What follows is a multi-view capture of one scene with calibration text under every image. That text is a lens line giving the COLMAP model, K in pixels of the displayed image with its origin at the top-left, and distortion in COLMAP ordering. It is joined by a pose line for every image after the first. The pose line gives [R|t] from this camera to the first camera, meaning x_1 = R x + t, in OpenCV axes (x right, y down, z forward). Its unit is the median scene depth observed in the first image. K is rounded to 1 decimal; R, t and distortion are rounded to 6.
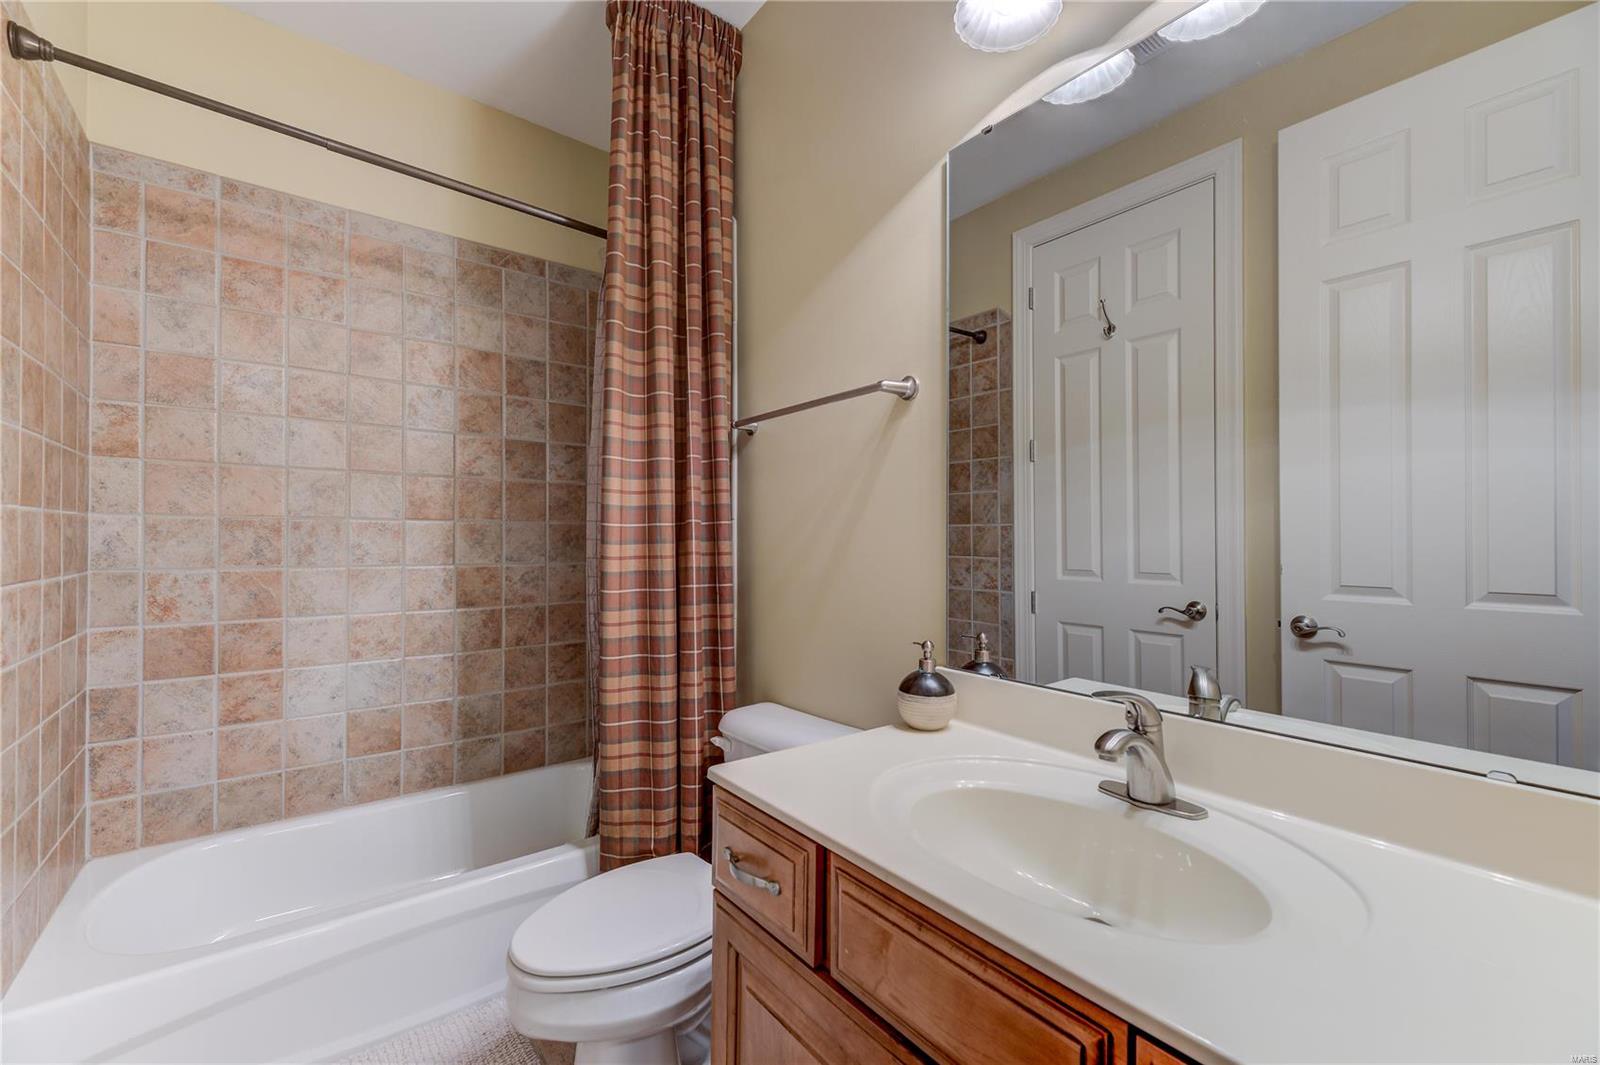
lens RADIAL K [[673.0, 0, 804.8], [0, 673.0, 539.0], [0, 0, 1]] dist [-0.003357, -0.000015]
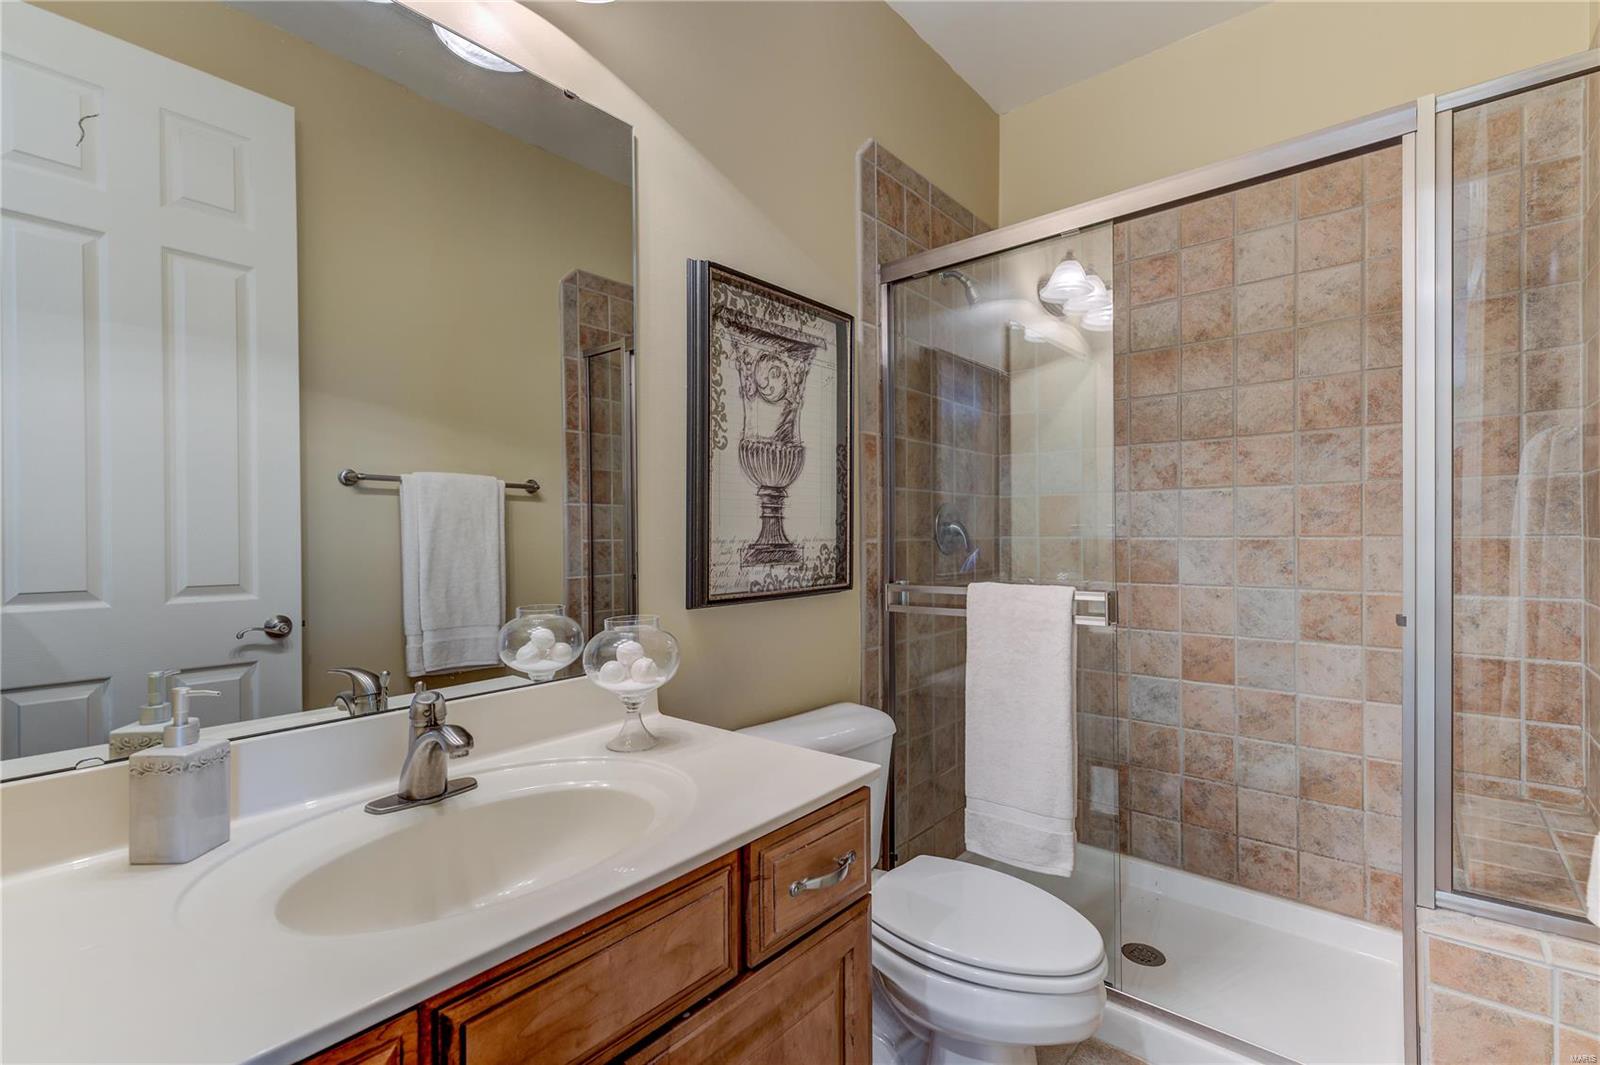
lens RADIAL K [[694.8, 0, 801.2], [0, 694.8, 540.2], [0, 0, 1]] dist [-0.003089, -0.000950]
pose [[-0.201386, -0.006741, 0.979489, -0.573560], [0.002003, 0.999971, 0.007294, -0.001383], [-0.979510, 0.003431, -0.201366, 0.603194]]
